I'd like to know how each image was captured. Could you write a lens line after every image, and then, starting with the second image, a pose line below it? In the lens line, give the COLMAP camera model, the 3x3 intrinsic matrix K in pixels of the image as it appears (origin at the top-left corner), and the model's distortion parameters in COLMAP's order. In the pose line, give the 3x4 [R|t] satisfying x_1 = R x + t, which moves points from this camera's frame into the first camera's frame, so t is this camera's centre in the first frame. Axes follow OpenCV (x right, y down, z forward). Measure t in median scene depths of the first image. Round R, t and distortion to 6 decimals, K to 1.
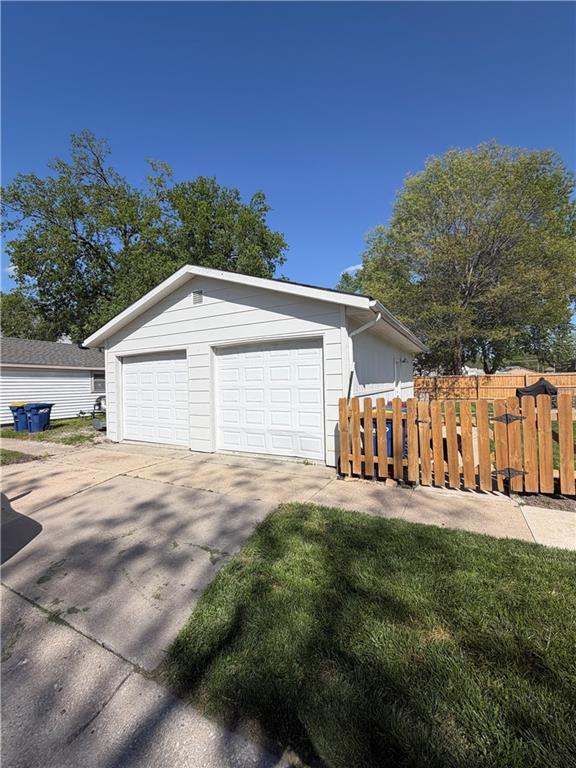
lens RADIAL K [[306.7, 0, 299.5], [0, 306.7, 386.4], [0, 0, 1]] dist [0.001011, 0.000003]
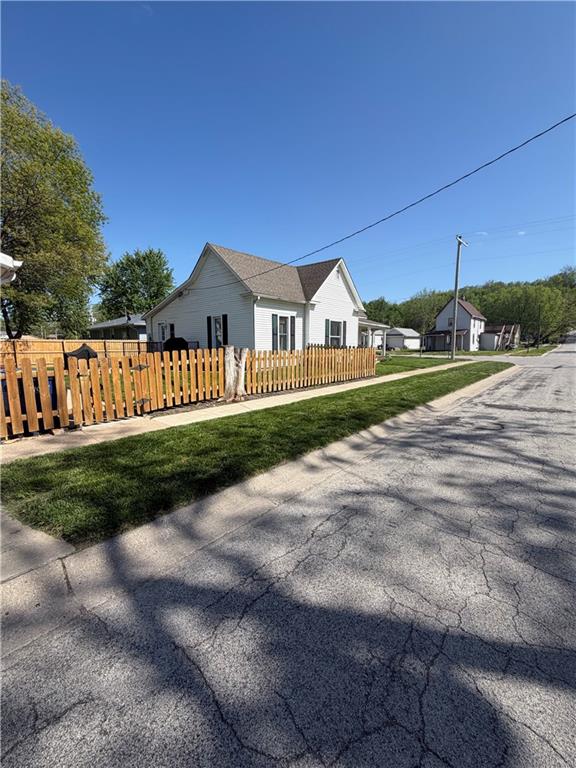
lens RADIAL K [[306.7, 0, 279.8], [0, 306.7, 382.2], [0, 0, 1]] dist [0.001011, 0.000003]
pose [[0.249564, -0.096845, 0.963503, -0.595943], [0.005741, 0.995117, 0.098535, 0.024823], [-0.968341, -0.019060, 0.248901, -0.078026]]
